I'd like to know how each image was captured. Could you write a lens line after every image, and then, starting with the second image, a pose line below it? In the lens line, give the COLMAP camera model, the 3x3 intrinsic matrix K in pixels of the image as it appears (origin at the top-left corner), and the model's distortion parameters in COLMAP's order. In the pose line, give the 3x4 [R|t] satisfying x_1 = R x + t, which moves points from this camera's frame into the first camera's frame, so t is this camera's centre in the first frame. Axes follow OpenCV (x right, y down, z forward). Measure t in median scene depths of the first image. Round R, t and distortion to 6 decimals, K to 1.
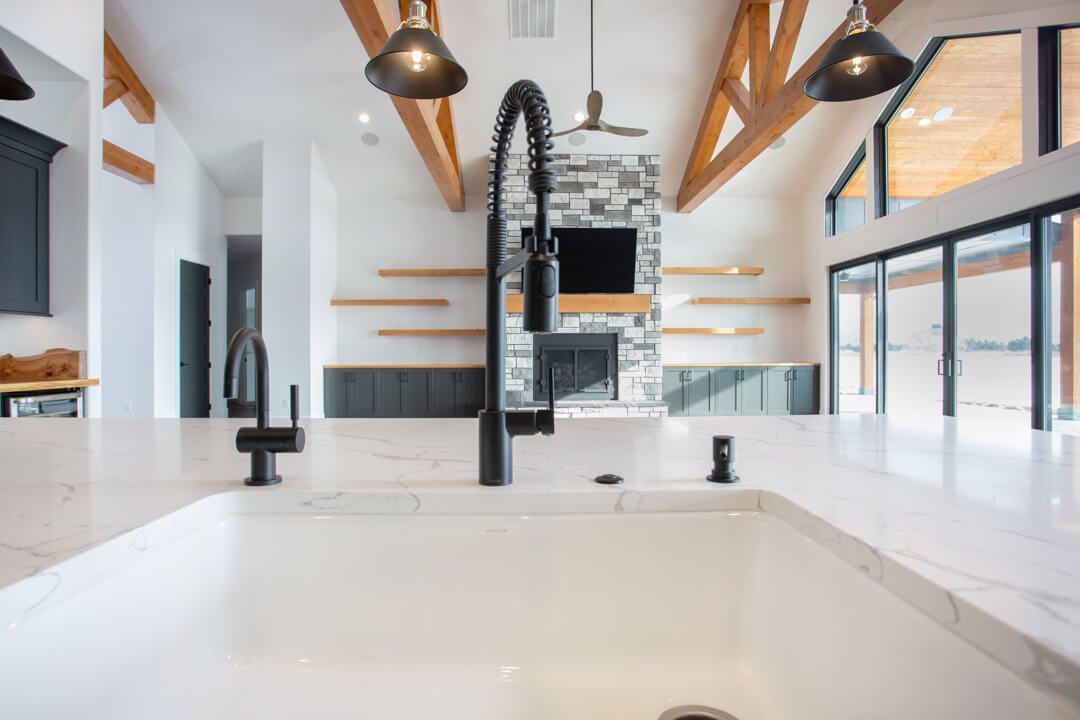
lens RADIAL K [[577.0, 0, 539.1], [0, 577.0, 345.8], [0, 0, 1]] dist [-0.022130, 0.001025]
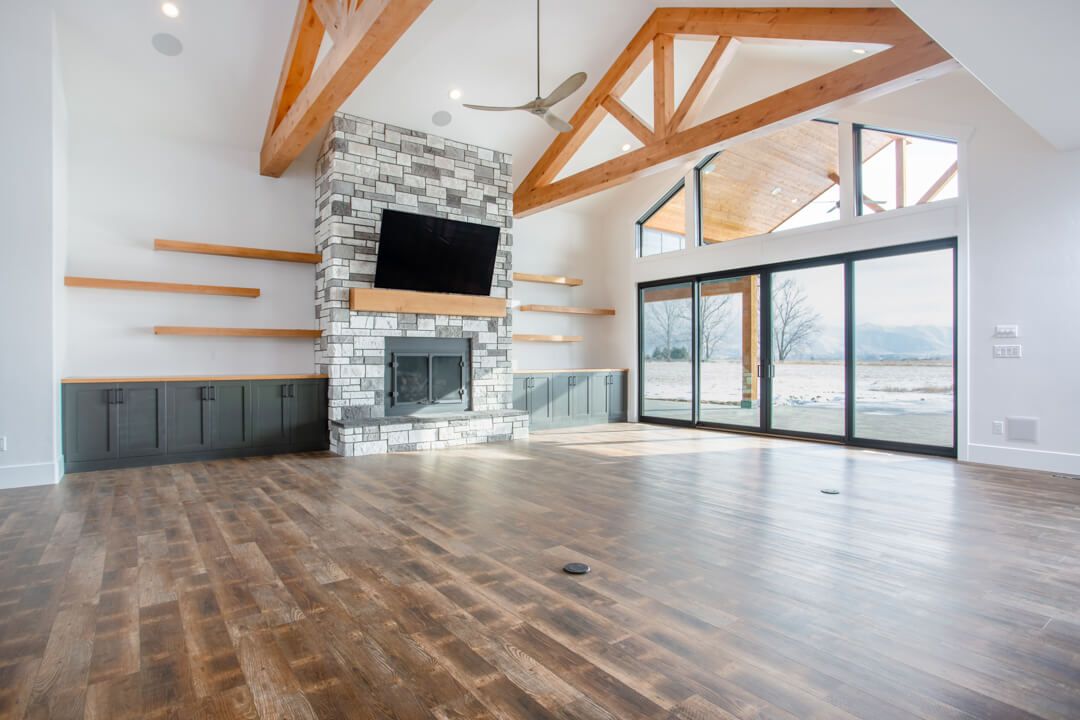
lens RADIAL K [[577.0, 0, 539.1], [0, 577.0, 345.8], [0, 0, 1]] dist [-0.022130, 0.001025]
pose [[0.822143, 0.014332, 0.569101, -0.300397], [-0.007702, 0.999872, -0.014055, 0.002358], [-0.569230, 0.007172, 0.822147, 0.181187]]
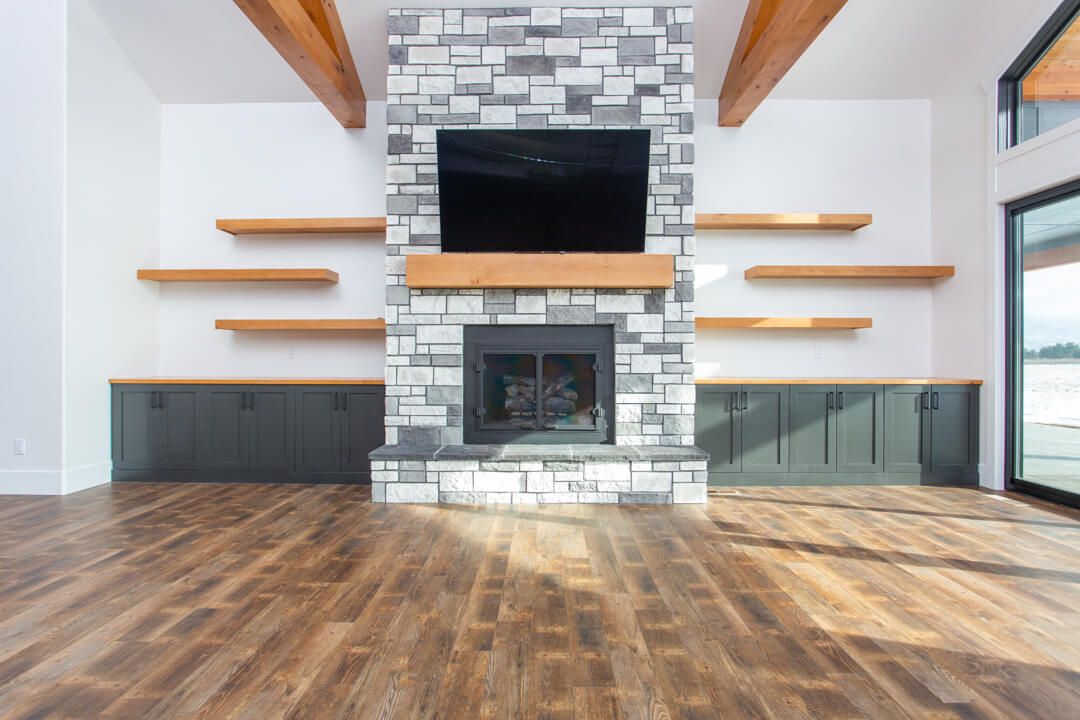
lens RADIAL K [[550.9, 0, 528.2], [0, 550.9, 353.2], [0, 0, 1]] dist [-0.017103, 0.001237]
pose [[0.998764, 0.004274, -0.049519, 0.078890], [-0.004075, 0.999983, 0.004122, 0.003828], [0.049536, -0.003915, 0.998765, 0.462068]]
